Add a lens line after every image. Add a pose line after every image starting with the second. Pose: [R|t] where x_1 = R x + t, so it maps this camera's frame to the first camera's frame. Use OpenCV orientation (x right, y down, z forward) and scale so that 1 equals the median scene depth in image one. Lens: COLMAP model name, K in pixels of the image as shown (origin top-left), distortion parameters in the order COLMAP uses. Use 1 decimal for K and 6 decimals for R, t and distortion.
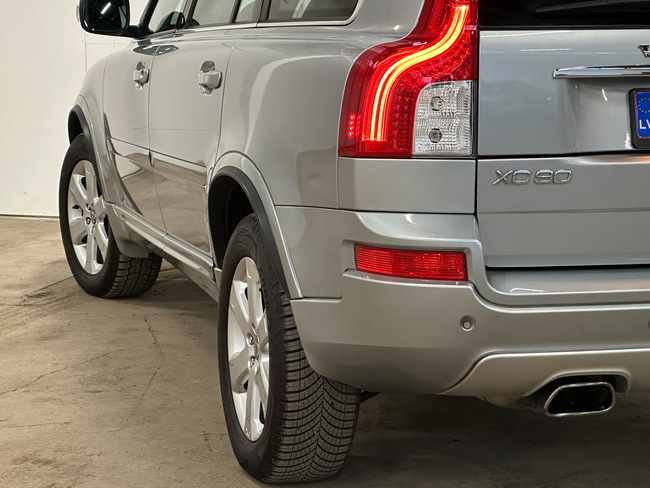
lens RADIAL K [[1723.6, 0, 323.1], [0, 1723.6, 240.1], [0, 0, 1]] dist [0.032456, 0.000000]
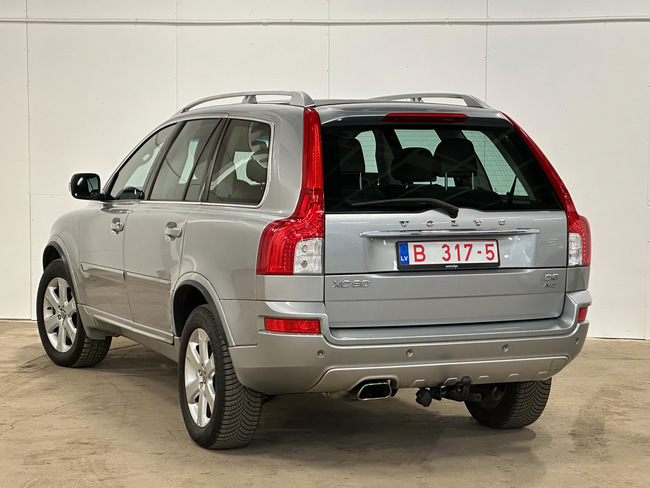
lens RADIAL K [[1723.6, 0, 324.2], [0, 1723.6, 242.4], [0, 0, 1]] dist [0.032456, 0.000000]
pose [[0.994103, -0.002762, 0.108408, -0.124728], [0.009946, 0.997784, -0.065788, 0.045995], [-0.107986, 0.066478, 0.991927, -0.976166]]
